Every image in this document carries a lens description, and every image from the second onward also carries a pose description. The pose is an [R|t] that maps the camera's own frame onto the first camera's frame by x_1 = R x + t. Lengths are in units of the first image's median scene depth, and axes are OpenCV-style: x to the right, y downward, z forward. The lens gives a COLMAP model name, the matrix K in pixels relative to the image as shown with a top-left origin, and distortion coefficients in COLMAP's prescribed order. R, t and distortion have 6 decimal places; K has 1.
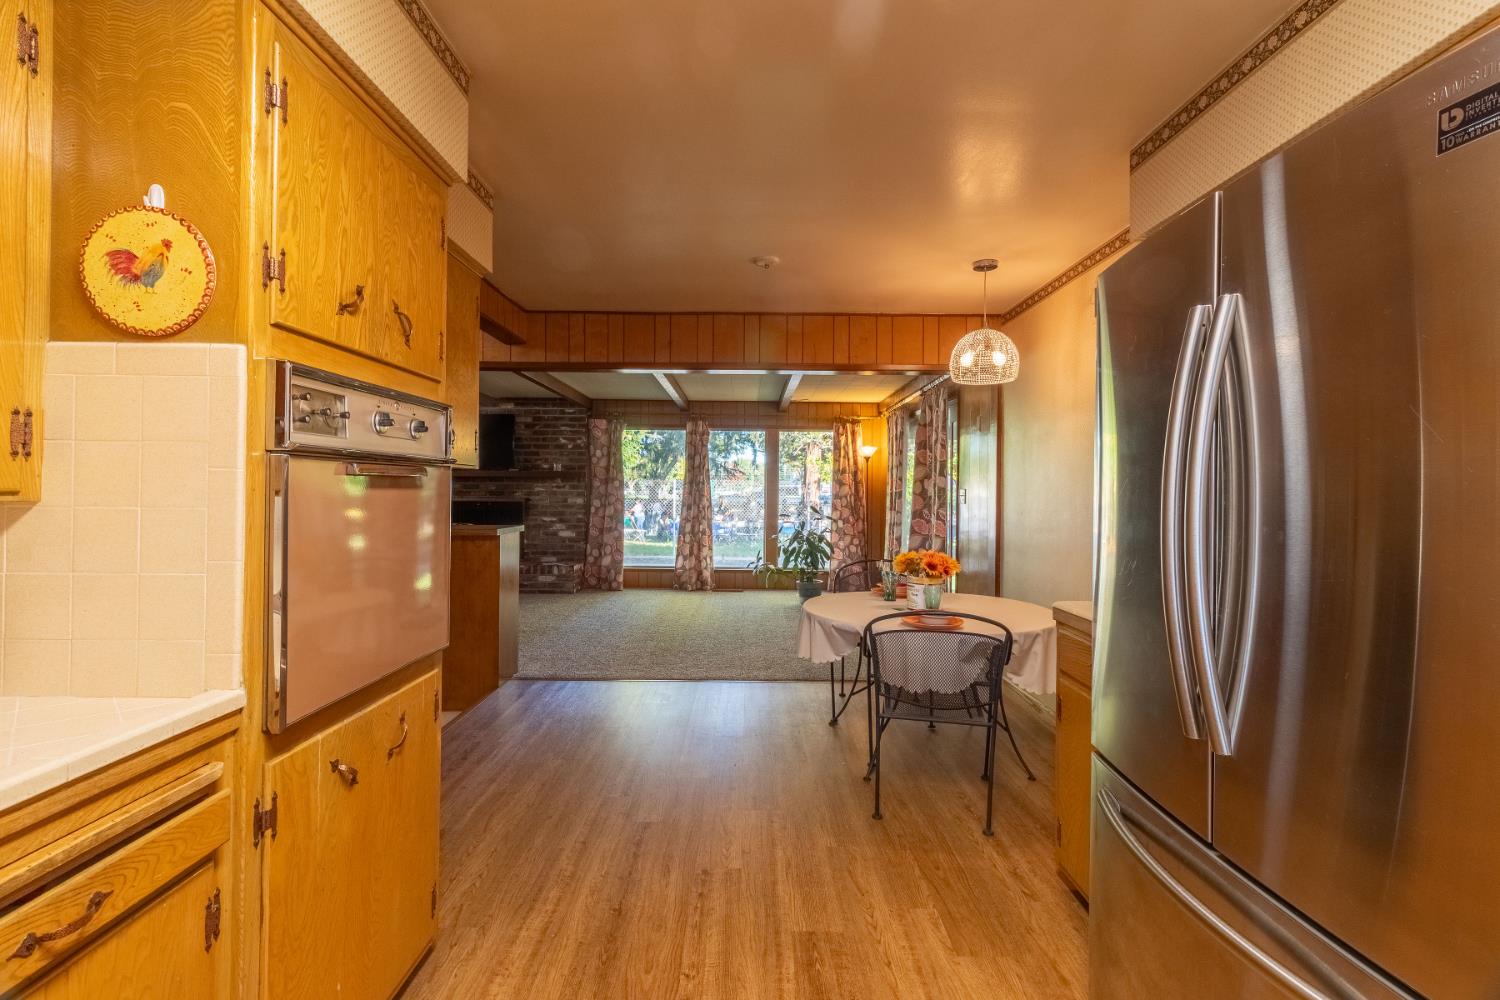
lens RADIAL K [[694.1, 0, 749.6], [0, 694.1, 488.6], [0, 0, 1]] dist [0.000479, 0.000551]
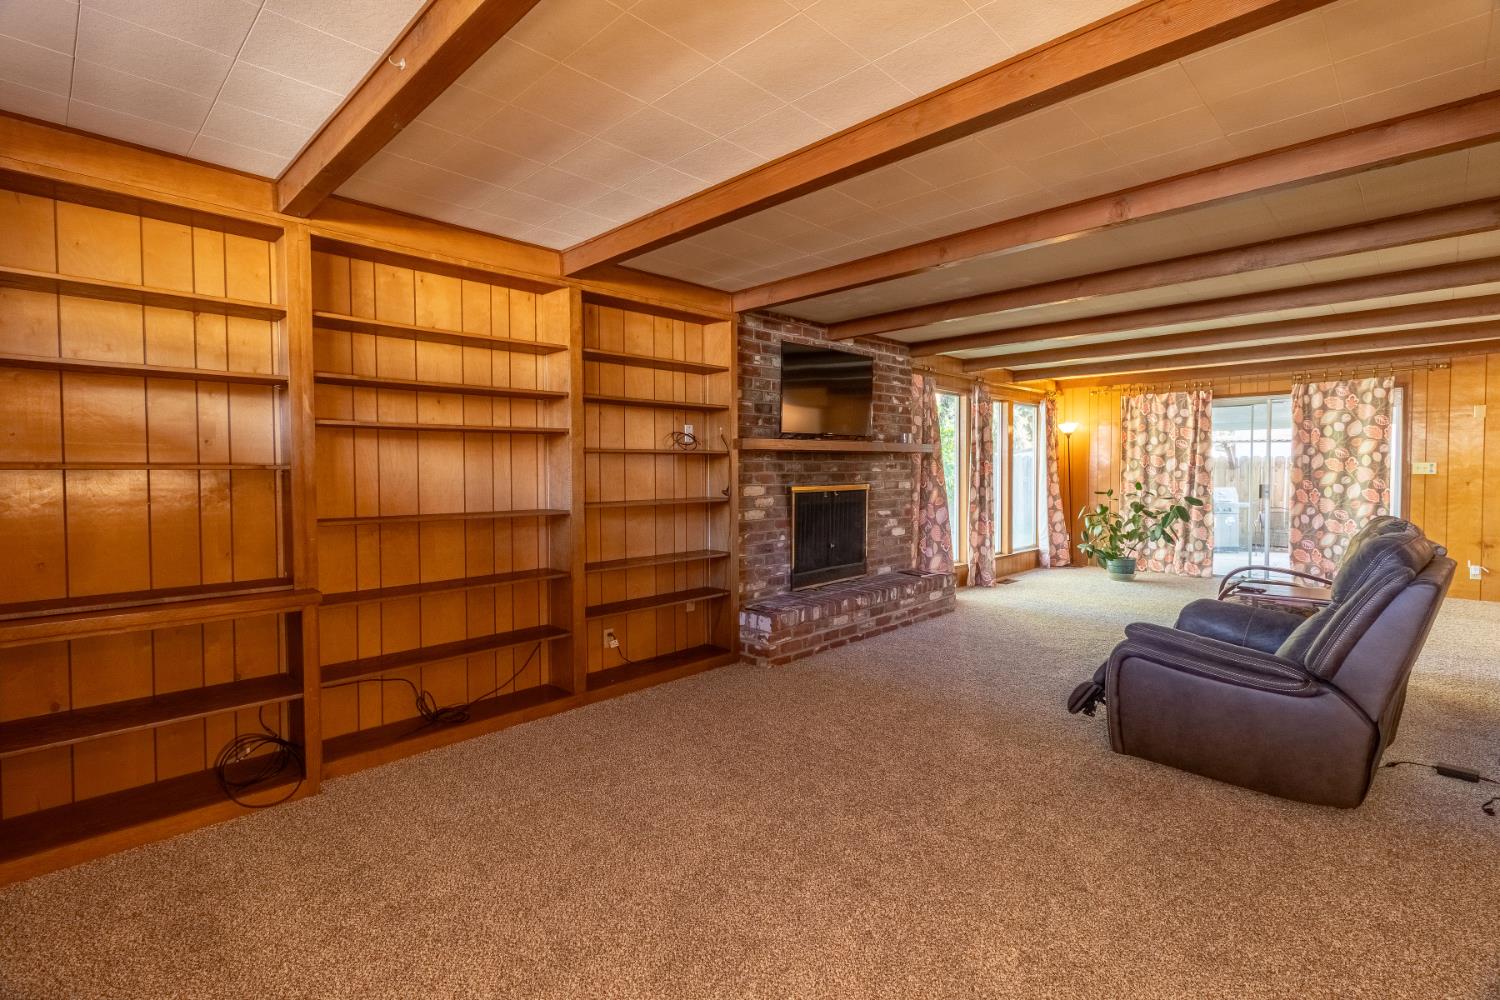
lens RADIAL K [[694.1, 0, 749.6], [0, 694.1, 488.6], [0, 0, 1]] dist [0.000479, 0.000551]
pose [[0.695552, -0.035999, 0.717573, -0.882781], [0.010935, 0.999159, 0.039526, -0.009326], [-0.718392, -0.019645, 0.695361, 0.612752]]
